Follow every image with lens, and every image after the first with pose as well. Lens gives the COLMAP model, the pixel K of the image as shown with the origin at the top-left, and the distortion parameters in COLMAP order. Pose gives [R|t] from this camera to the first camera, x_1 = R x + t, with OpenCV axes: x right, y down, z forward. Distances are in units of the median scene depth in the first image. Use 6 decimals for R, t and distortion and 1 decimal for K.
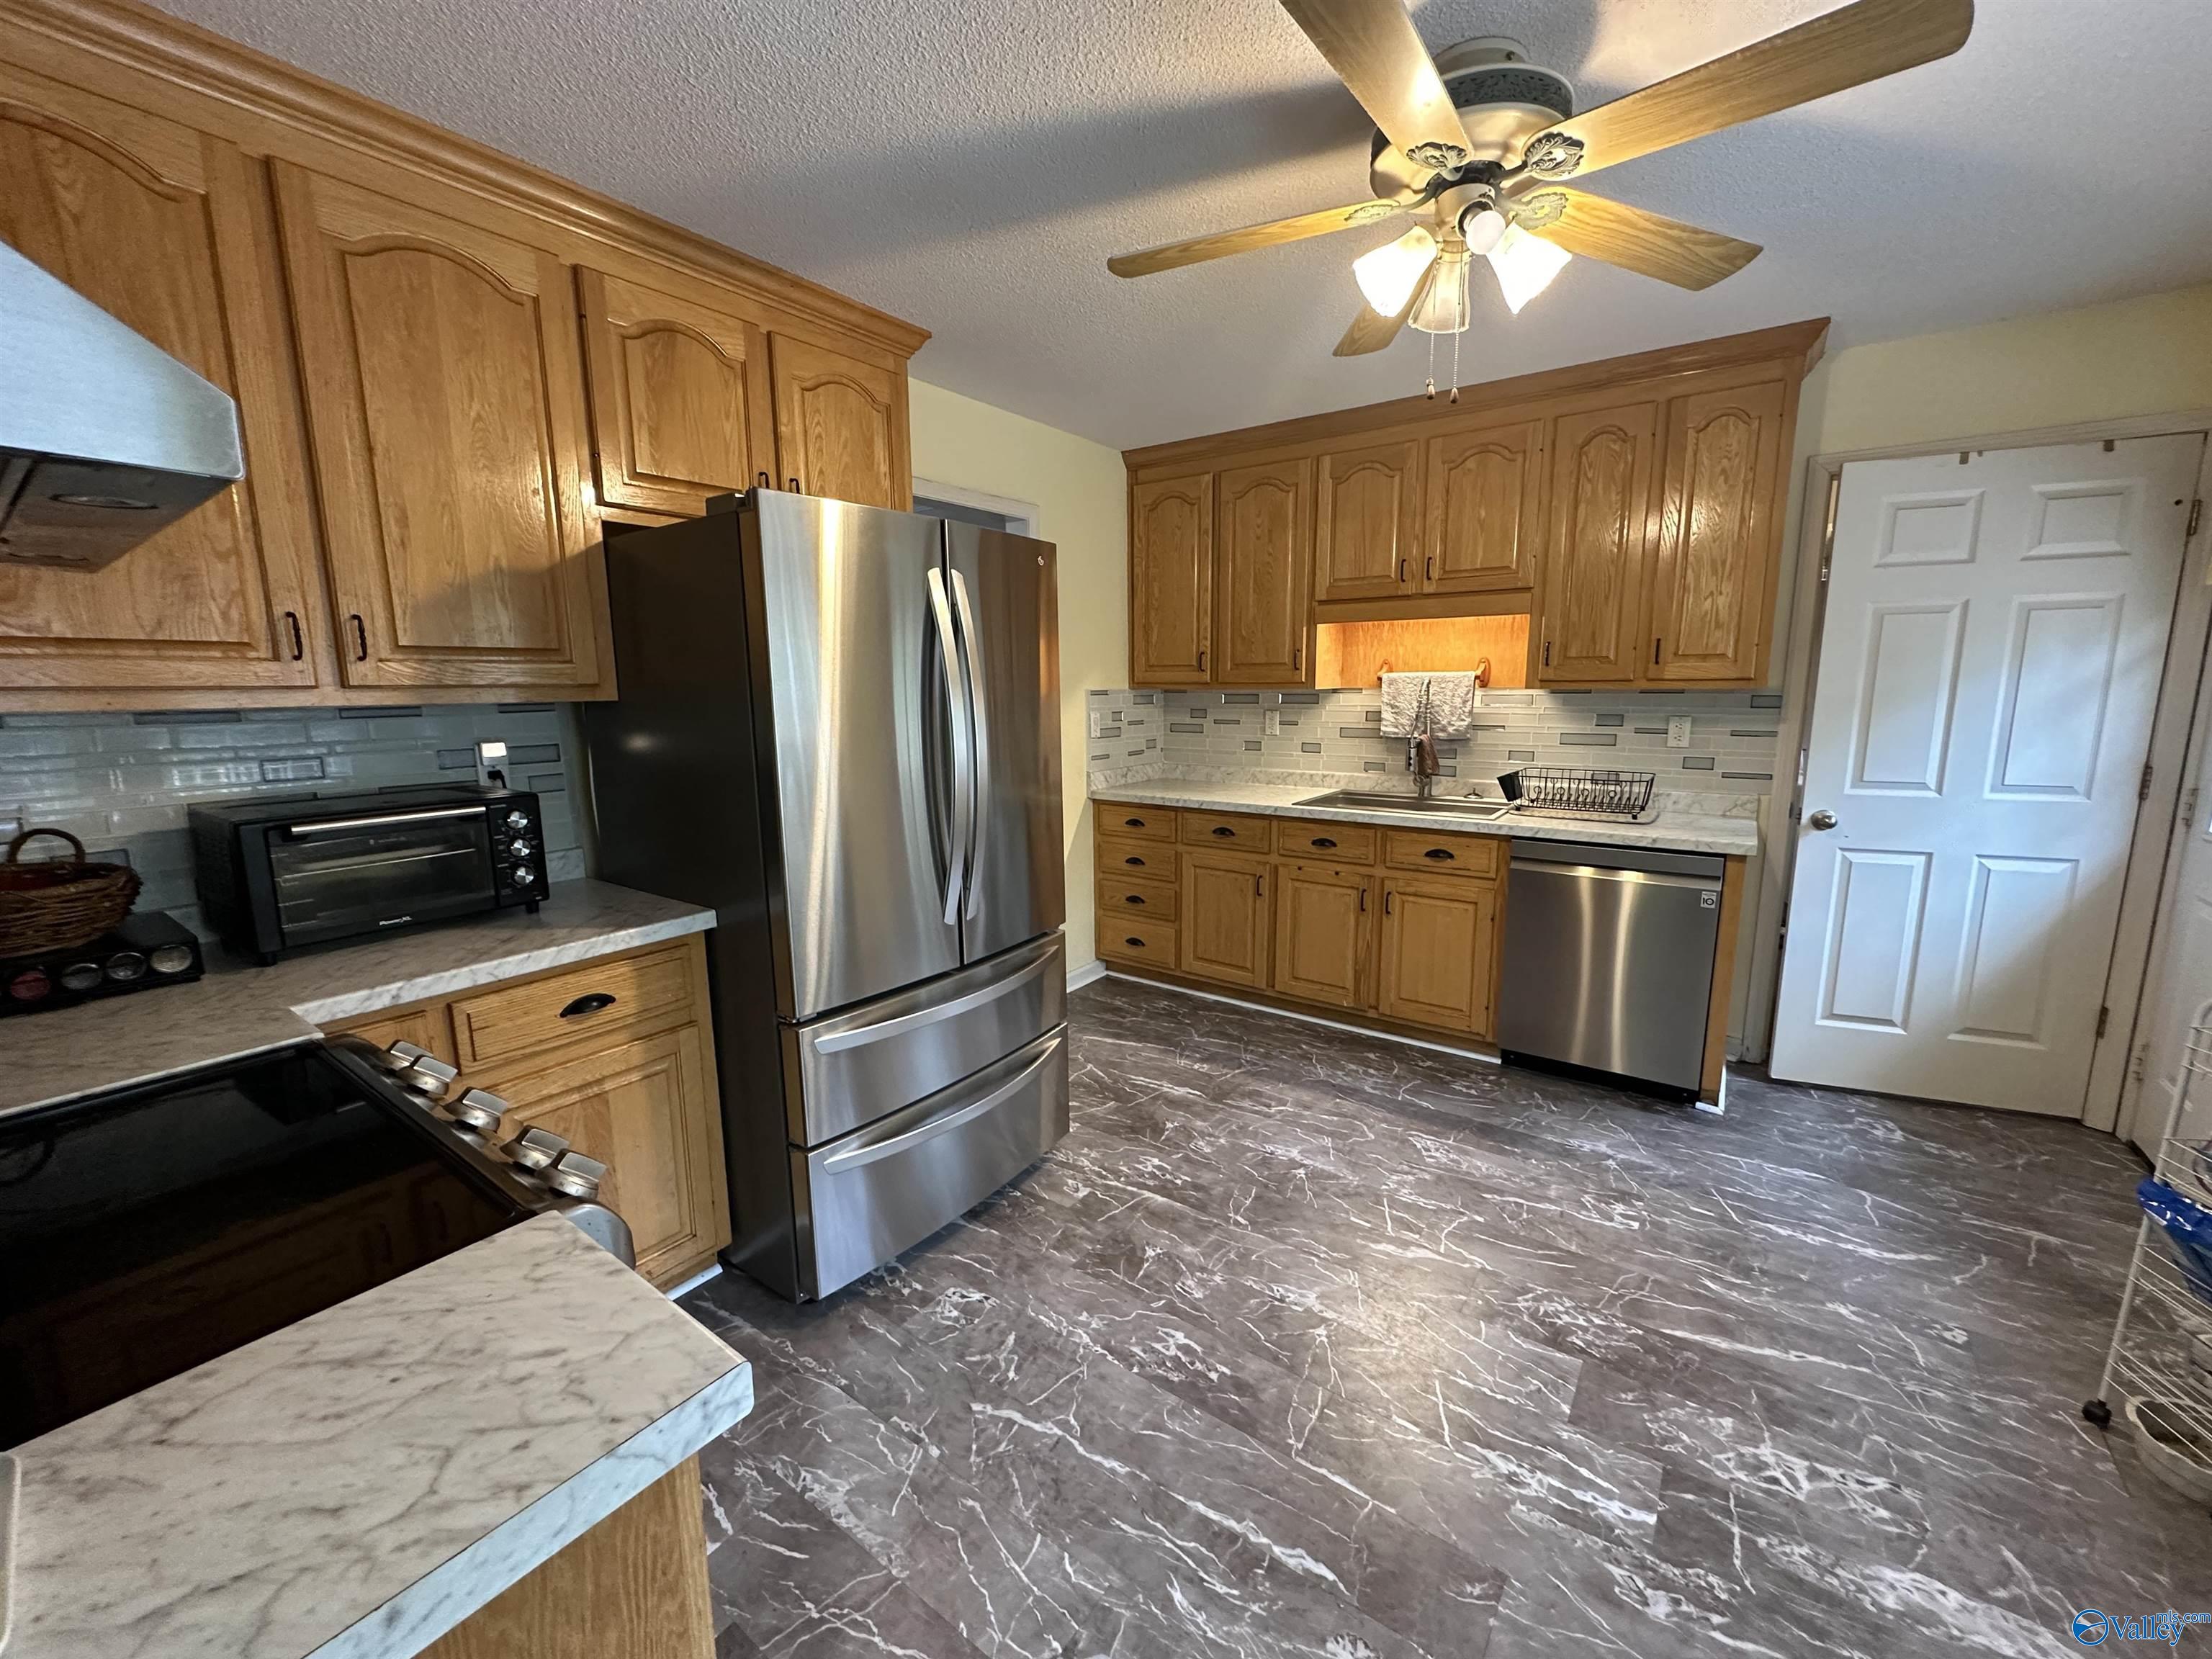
lens RADIAL K [[884.3, 0, 1104.7], [0, 884.3, 829.5], [0, 0, 1]] dist [-0.003783, 0.001037]
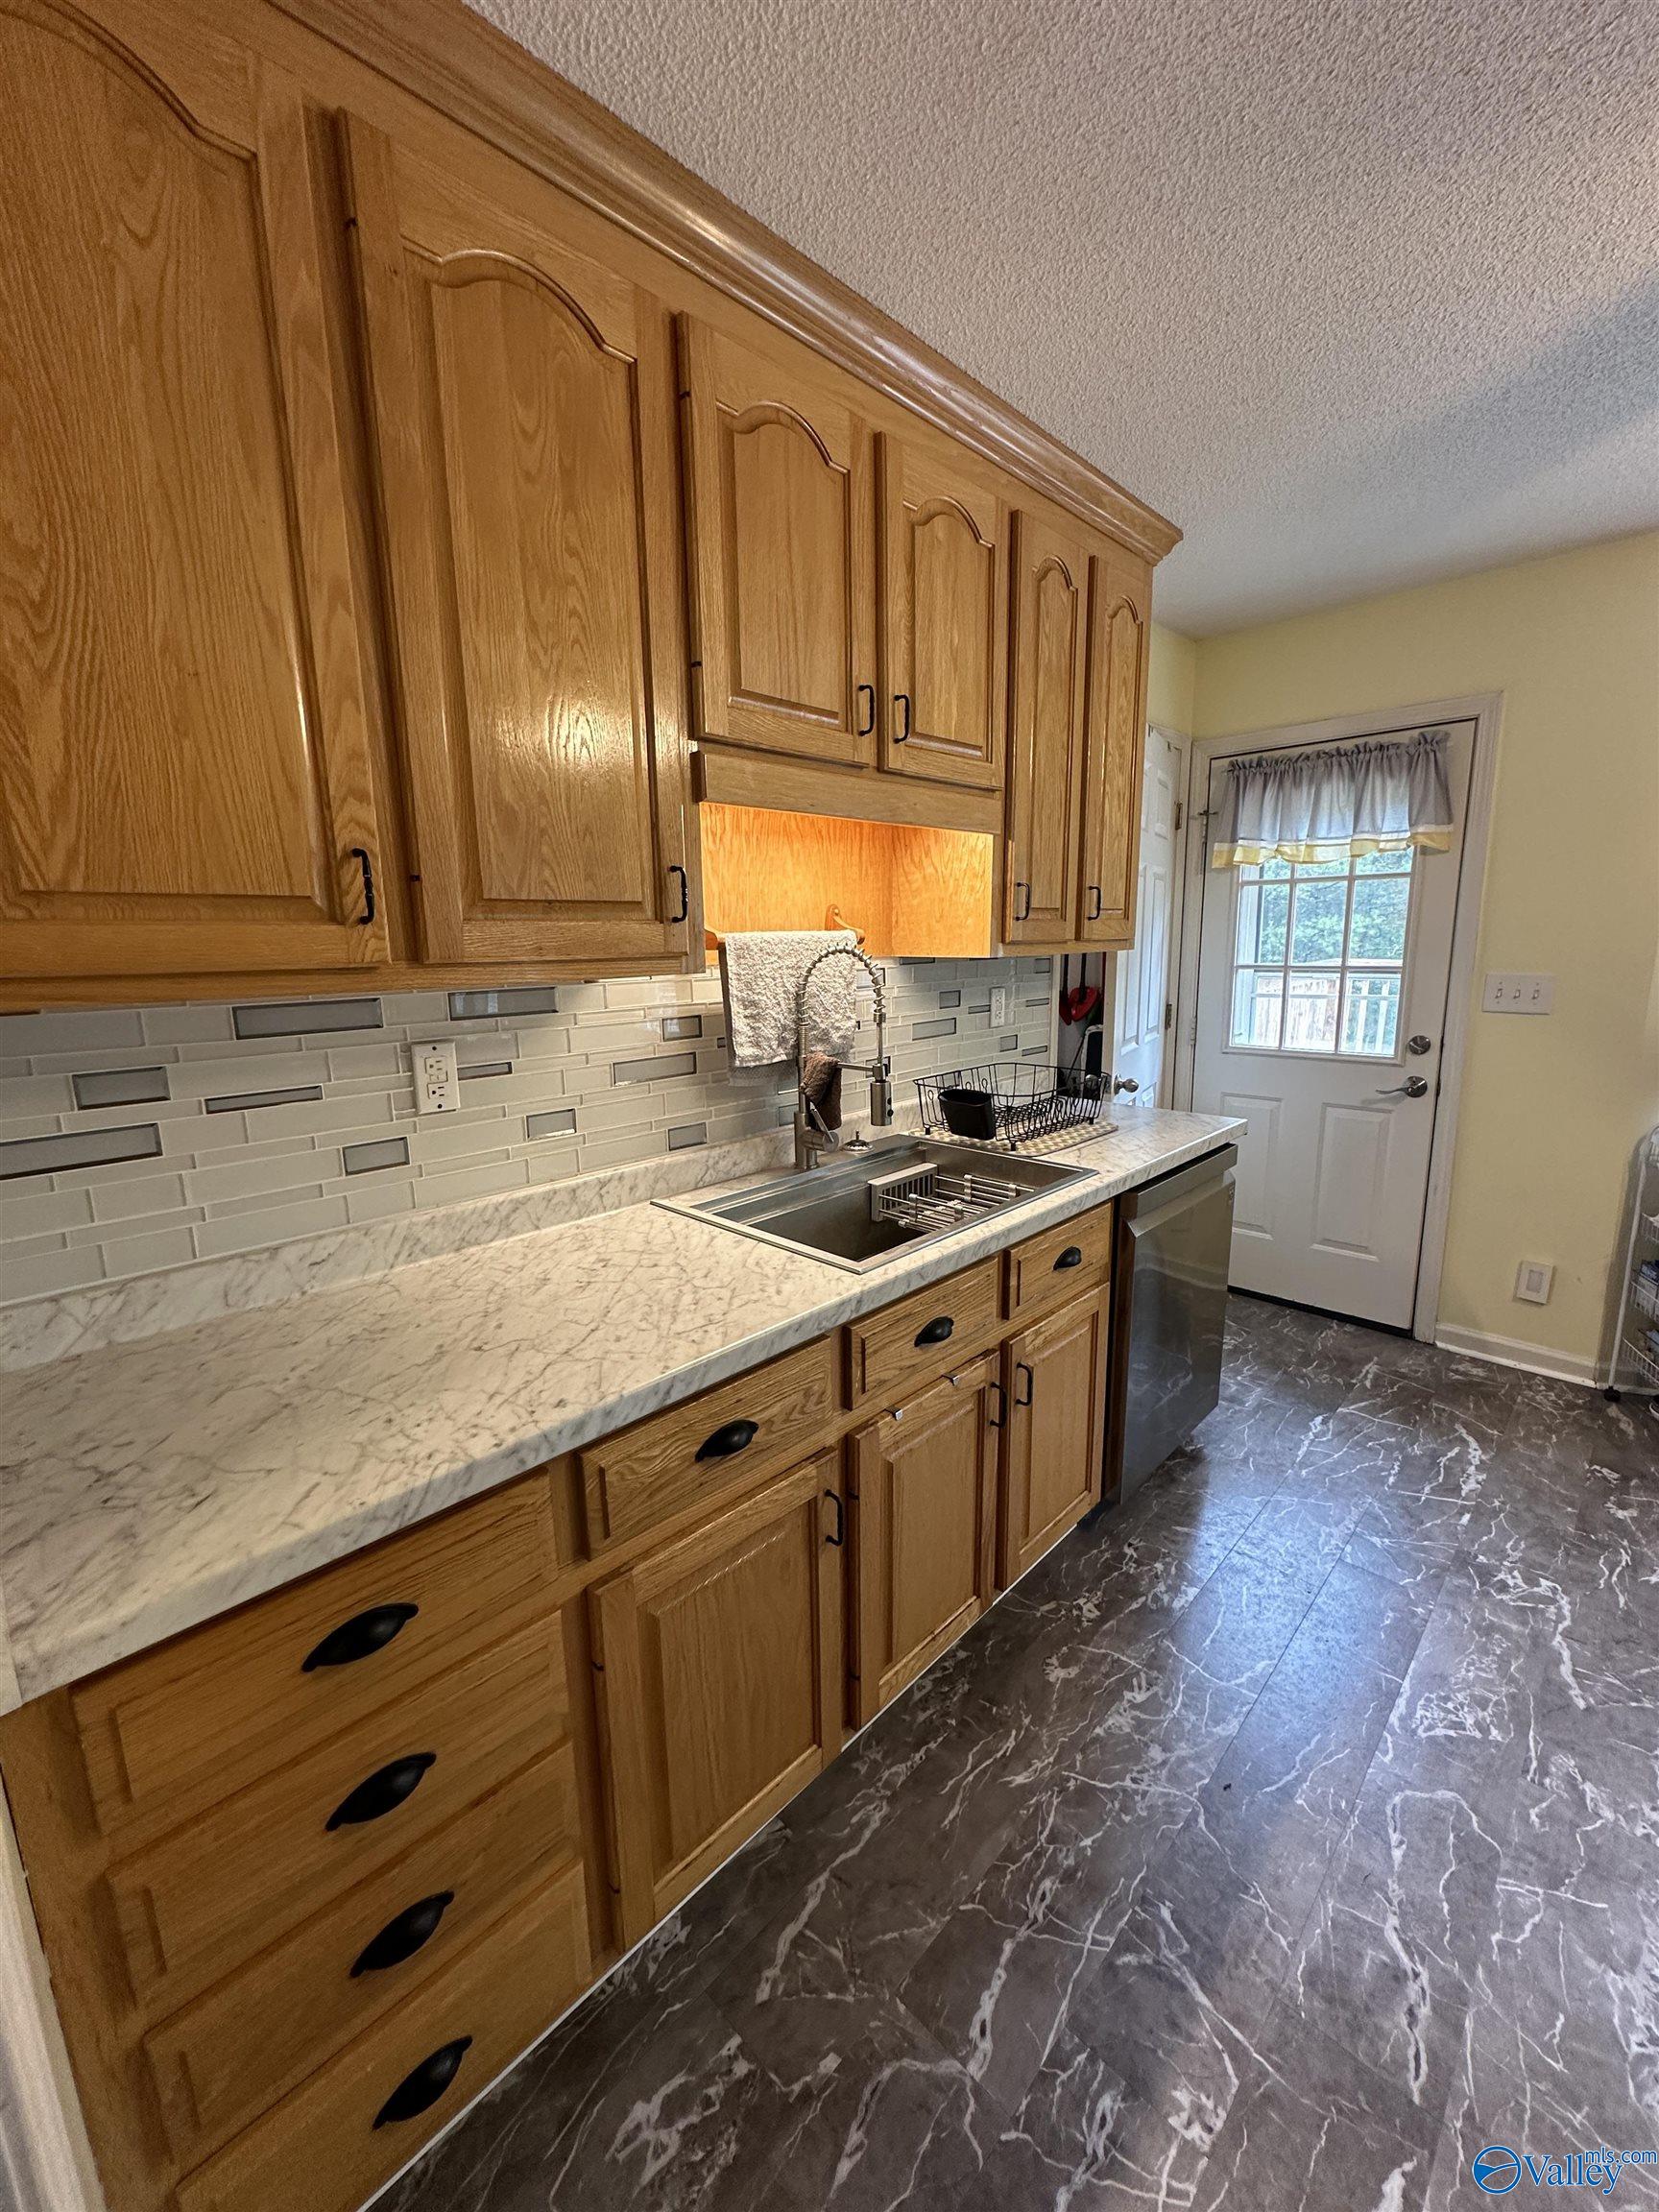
lens RADIAL K [[884.3, 0, 829.5], [0, 884.3, 1106.0], [0, 0, 1]] dist [-0.003783, 0.001037]
pose [[0.137558, -0.186115, 0.972851, -0.157588], [0.175939, 0.971160, 0.160914, -0.173188], [-0.974743, 0.149027, 0.166336, 0.994329]]
